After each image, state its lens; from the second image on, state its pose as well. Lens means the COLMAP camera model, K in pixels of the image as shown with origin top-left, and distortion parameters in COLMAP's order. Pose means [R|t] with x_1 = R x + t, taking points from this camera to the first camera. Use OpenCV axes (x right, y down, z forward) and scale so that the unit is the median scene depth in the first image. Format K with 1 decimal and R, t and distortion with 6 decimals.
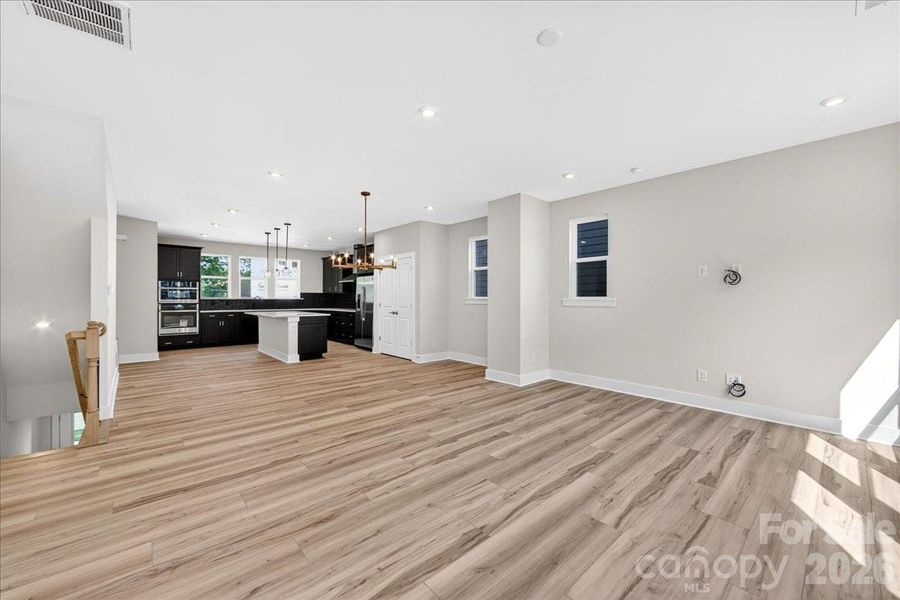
lens RADIAL K [[352.5, 0, 445.2], [0, 352.5, 299.8], [0, 0, 1]] dist [0.007130, 0.000605]
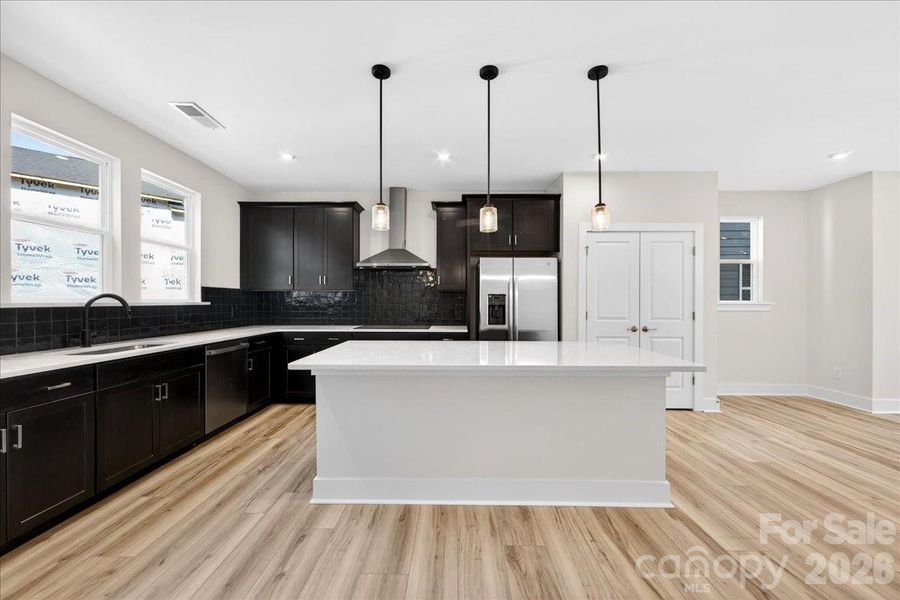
lens RADIAL K [[352.5, 0, 452.8], [0, 352.5, 301.6], [0, 0, 1]] dist [0.007130, 0.000605]
pose [[0.652904, -0.001847, 0.757438, -1.066079], [0.004251, 0.999990, -0.001225, -0.008692], [-0.757429, 0.004020, 0.652905, 1.231794]]
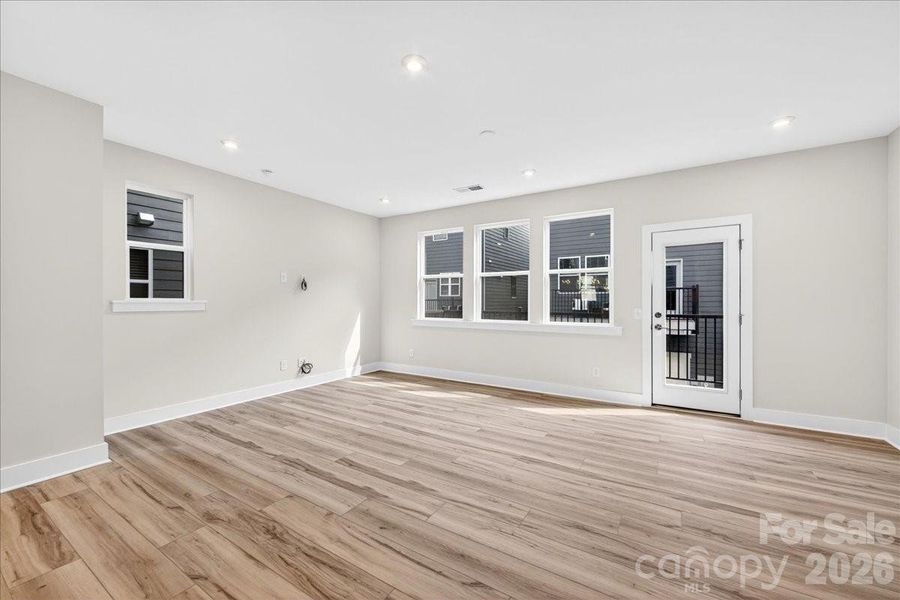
lens RADIAL K [[352.5, 0, 453.4], [0, 352.5, 301.6], [0, 0, 1]] dist [0.007130, 0.000605]
pose [[-0.294289, -0.002051, 0.955714, -0.592364], [0.000627, 0.999997, 0.002339, -0.002986], [-0.955716, 0.001288, -0.294287, 0.820185]]
